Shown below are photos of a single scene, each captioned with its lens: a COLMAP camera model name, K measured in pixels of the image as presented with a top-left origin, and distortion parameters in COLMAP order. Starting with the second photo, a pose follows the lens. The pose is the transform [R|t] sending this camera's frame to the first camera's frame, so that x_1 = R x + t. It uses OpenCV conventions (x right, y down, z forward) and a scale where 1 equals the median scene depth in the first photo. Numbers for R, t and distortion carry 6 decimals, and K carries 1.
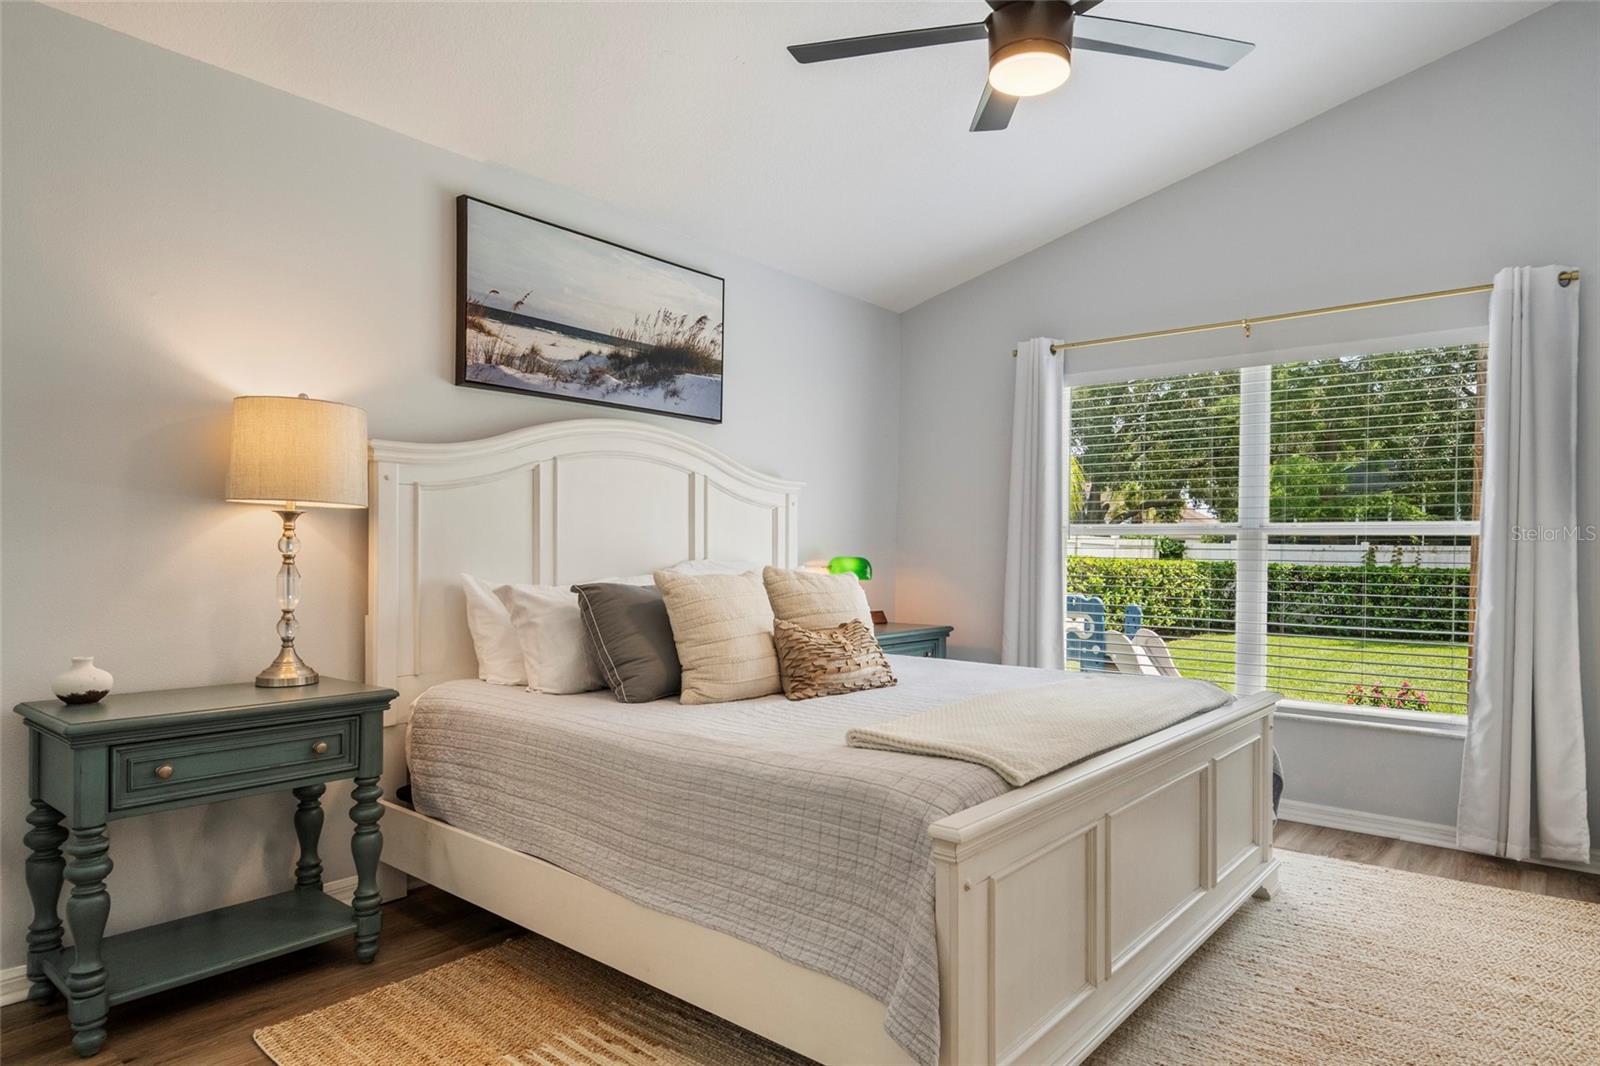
lens RADIAL K [[936.5, 0, 804.1], [0, 936.5, 554.2], [0, 0, 1]] dist [0.021584, -0.021234]
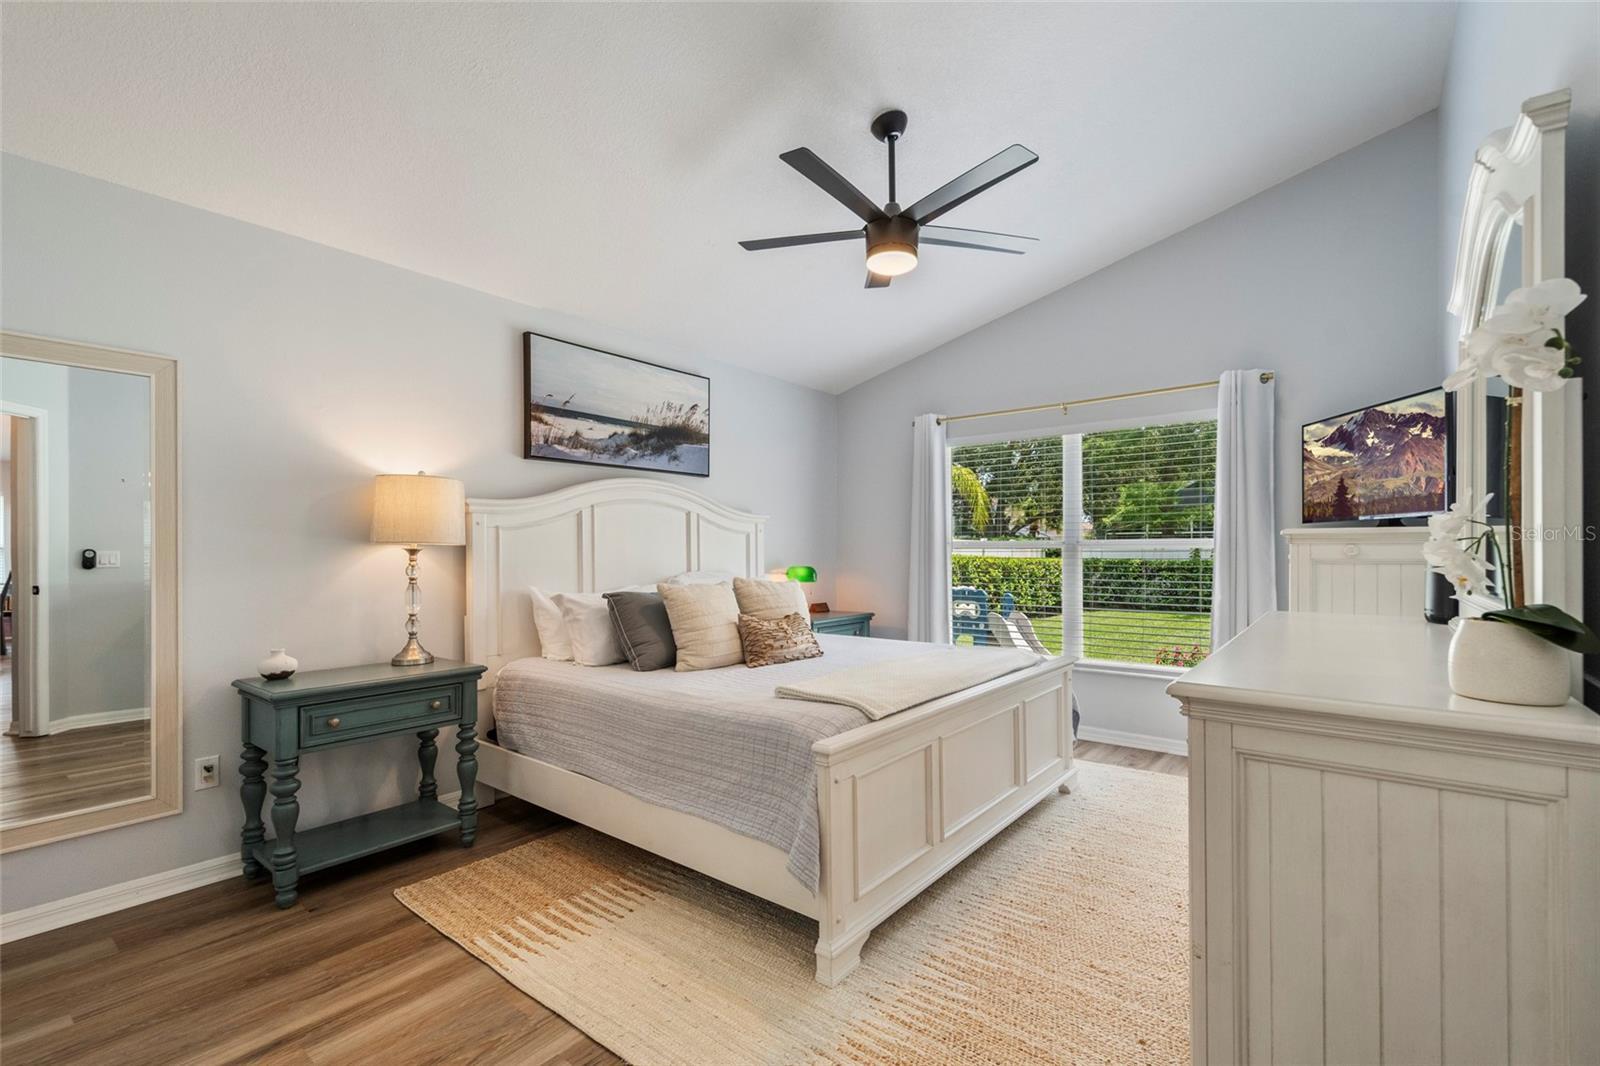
lens RADIAL K [[699.9, 0, 806.3], [0, 699.9, 549.2], [0, 0, 1]] dist [0.017535, -0.006479]
pose [[0.999696, -0.014655, 0.019830, 0.053602], [0.014800, 0.999865, -0.007203, -0.023719], [-0.019722, 0.007494, 0.999777, -0.122907]]
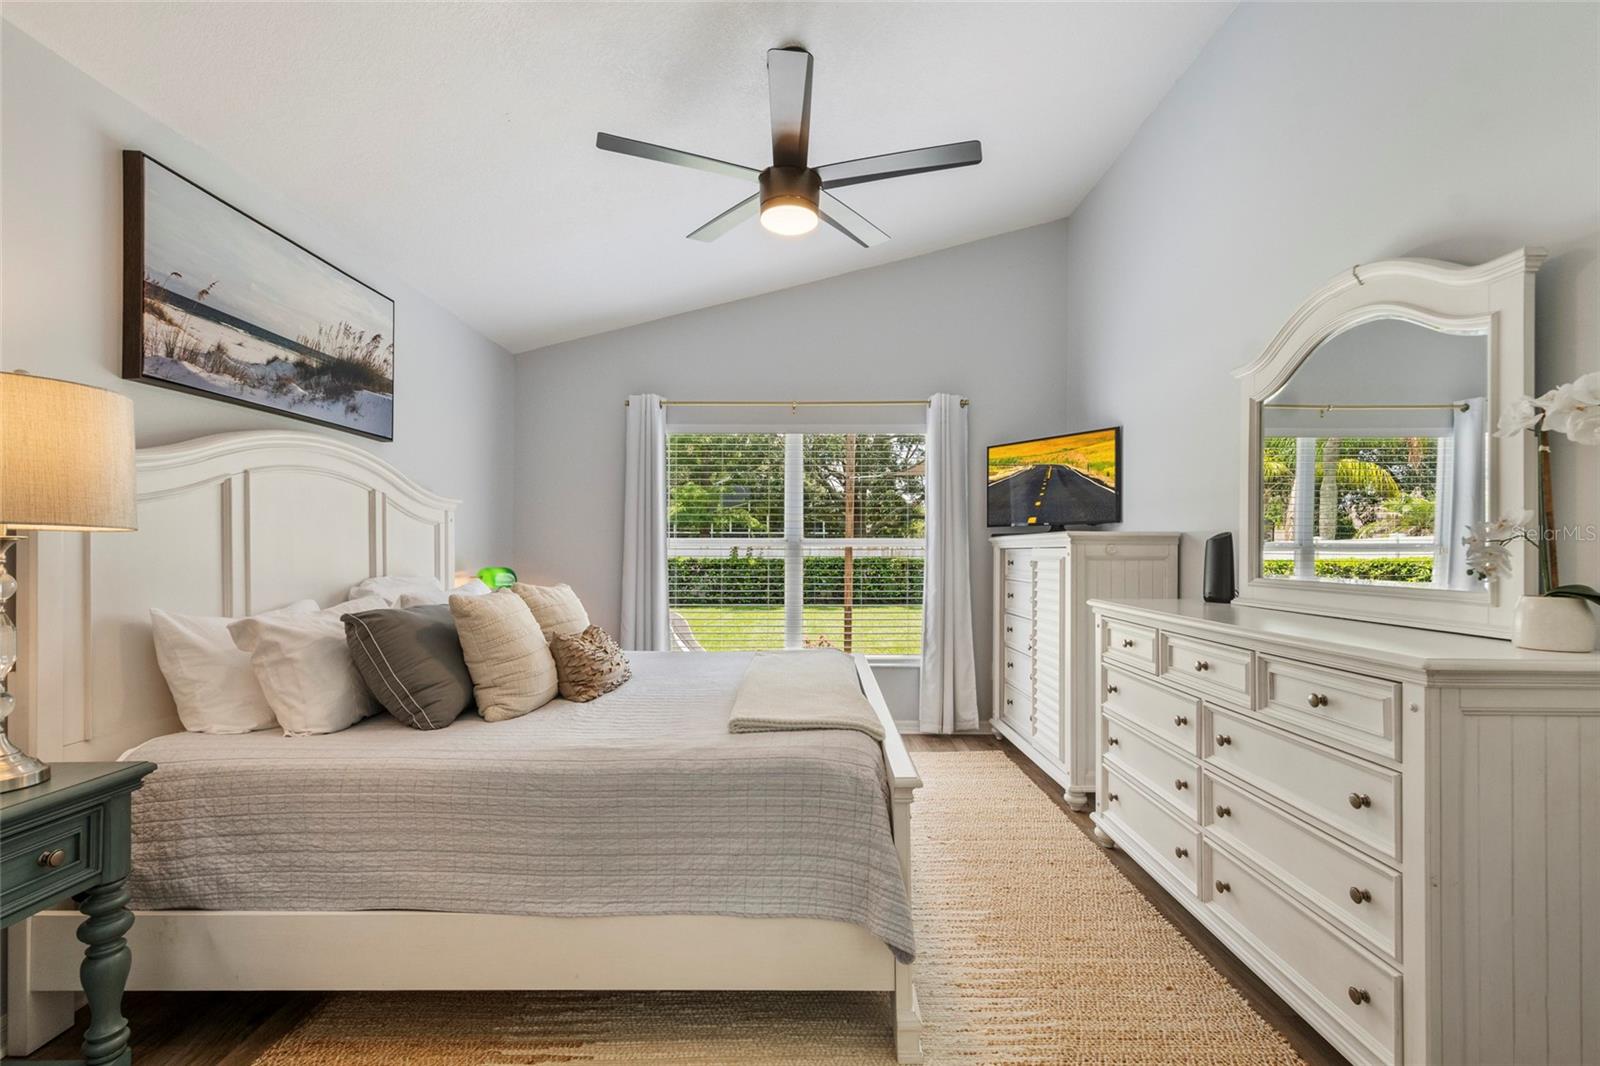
lens RADIAL K [[731.0, 0, 803.7], [0, 731.0, 544.4], [0, 0, 1]] dist [0.022869, -0.007548]
pose [[0.773795, -0.006710, 0.633400, -0.337642], [0.010500, 0.999942, -0.002234, -0.028475], [-0.633349, 0.008379, 0.773821, 0.129672]]
